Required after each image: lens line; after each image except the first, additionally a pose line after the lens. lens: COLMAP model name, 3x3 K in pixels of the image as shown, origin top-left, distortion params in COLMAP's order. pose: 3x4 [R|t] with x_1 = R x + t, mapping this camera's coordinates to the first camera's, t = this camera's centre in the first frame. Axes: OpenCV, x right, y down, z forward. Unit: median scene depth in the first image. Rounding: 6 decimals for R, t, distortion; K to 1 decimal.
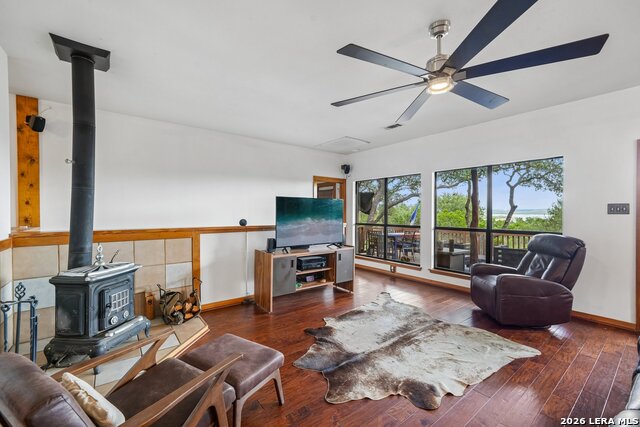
lens RADIAL K [[269.9, 0, 320.0], [0, 269.9, 213.5], [0, 0, 1]] dist [0.014015, 0.000014]
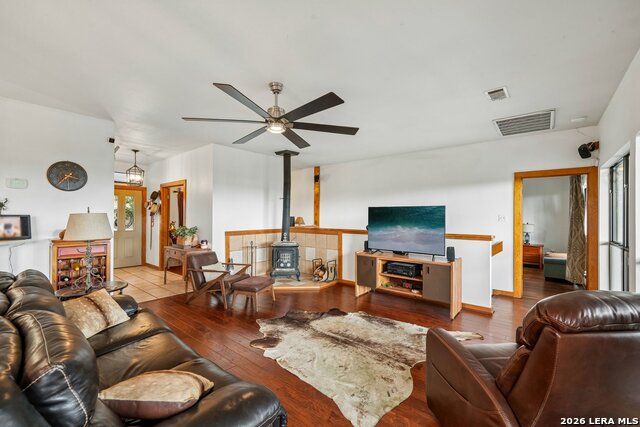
lens RADIAL K [[269.9, 0, 320.0], [0, 269.9, 213.5], [0, 0, 1]] dist [0.014015, 0.000014]
pose [[0.209765, -0.014102, -0.977650, 1.171747], [-0.012544, 0.999775, -0.017113, -0.011808], [0.977671, 0.015853, 0.209541, 0.602463]]
